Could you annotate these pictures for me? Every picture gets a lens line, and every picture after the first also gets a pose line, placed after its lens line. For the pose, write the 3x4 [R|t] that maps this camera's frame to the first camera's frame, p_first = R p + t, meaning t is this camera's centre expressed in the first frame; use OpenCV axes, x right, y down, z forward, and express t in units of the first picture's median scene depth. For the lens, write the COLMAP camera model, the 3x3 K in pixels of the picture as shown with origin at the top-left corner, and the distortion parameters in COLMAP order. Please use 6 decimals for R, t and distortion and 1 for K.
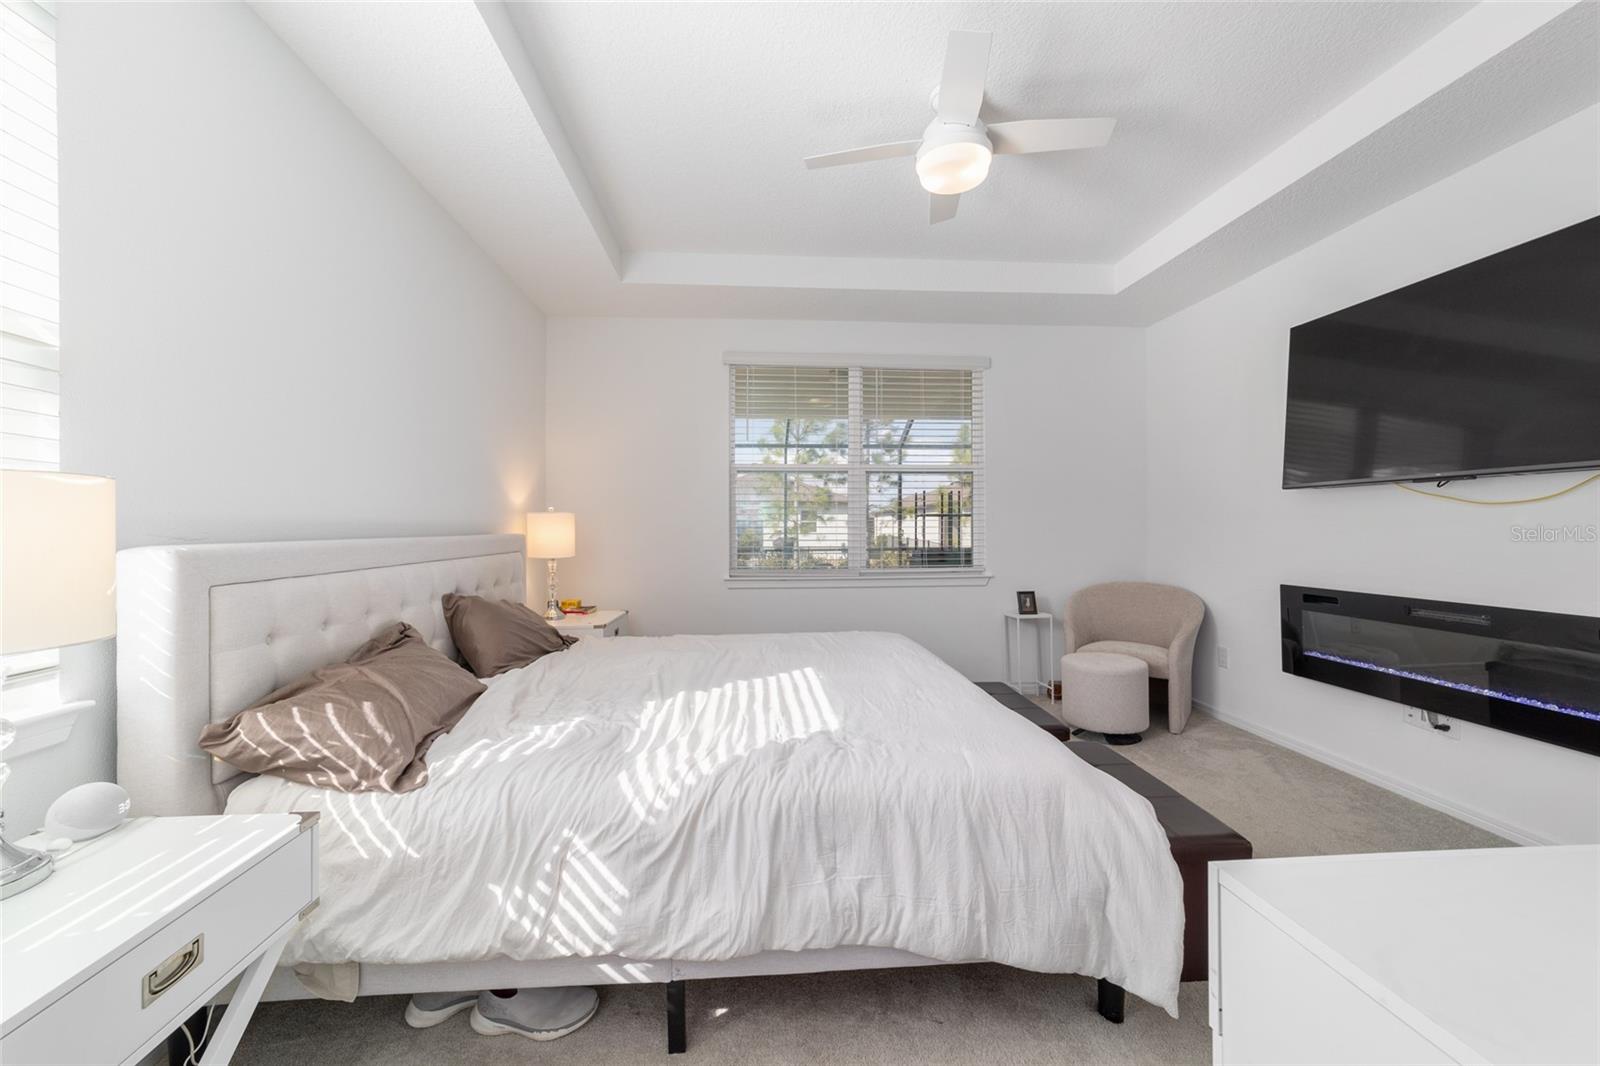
lens RADIAL K [[623.5, 0, 801.6], [0, 623.5, 523.5], [0, 0, 1]] dist [-0.005108, 0.001871]
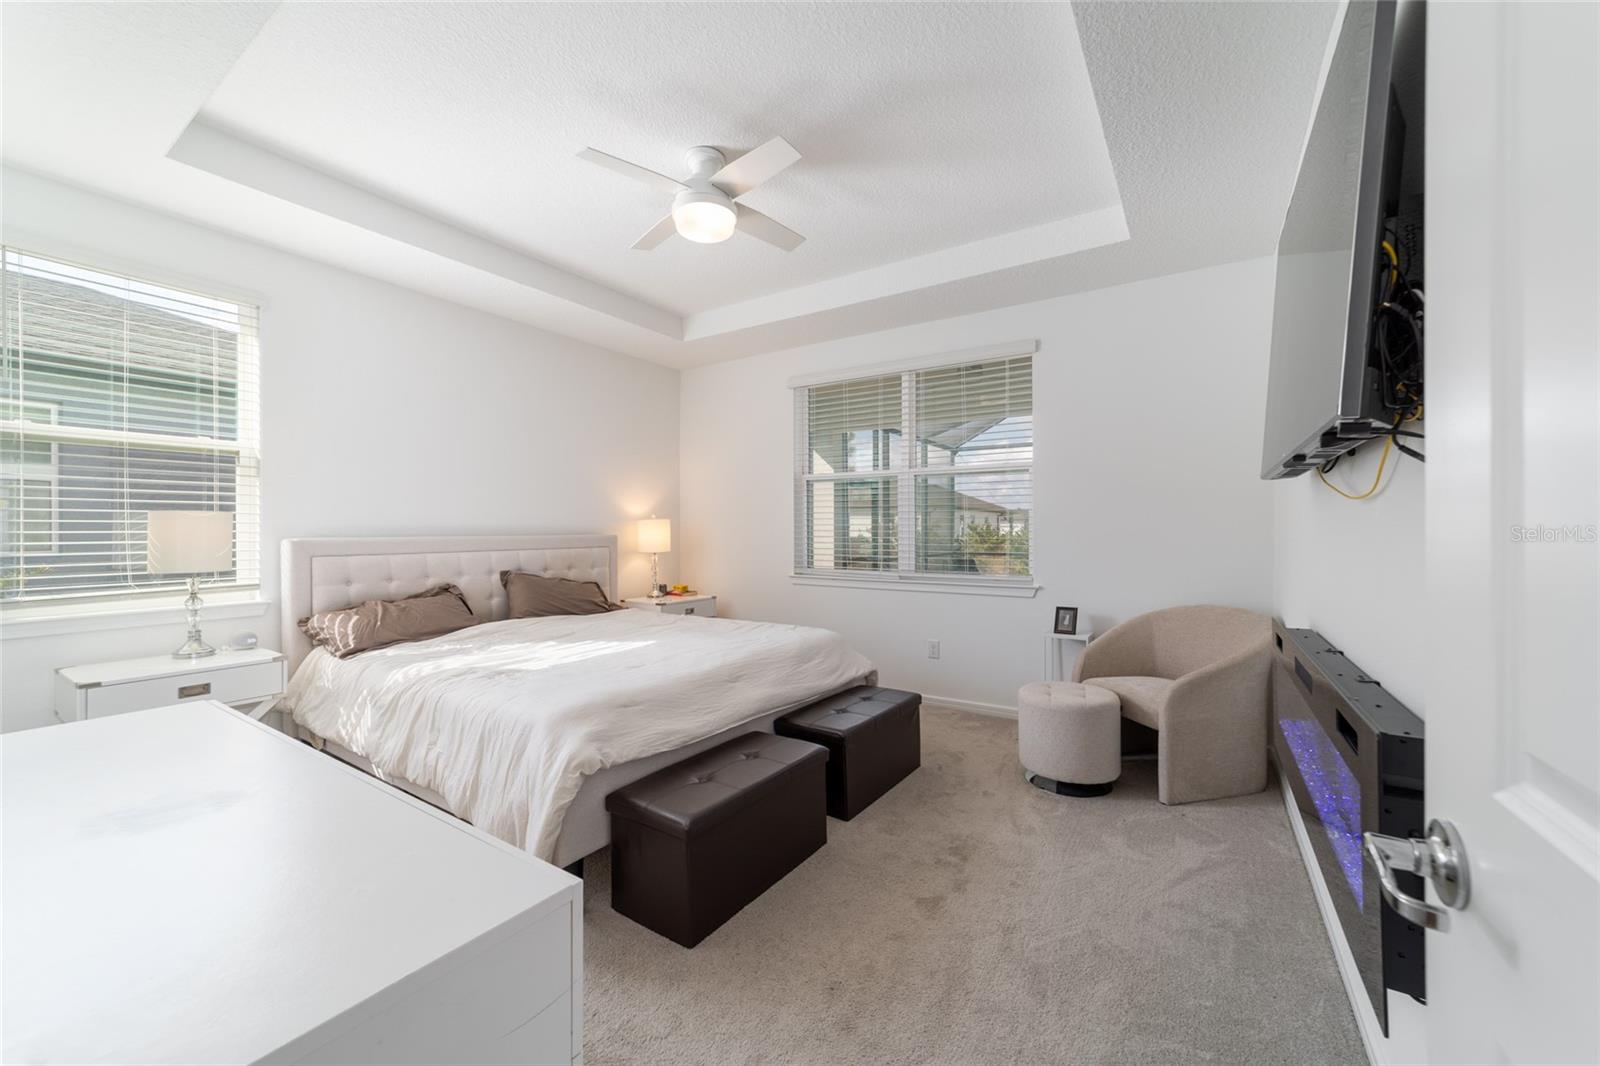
lens RADIAL K [[623.5, 0, 800.7], [0, 623.5, 532.2], [0, 0, 1]] dist [-0.005108, 0.001871]
pose [[0.789058, 0.006242, -0.614287, 0.680594], [0.000215, 0.999946, 0.010437, -0.003129], [0.614319, -0.008368, 0.789014, 0.118675]]
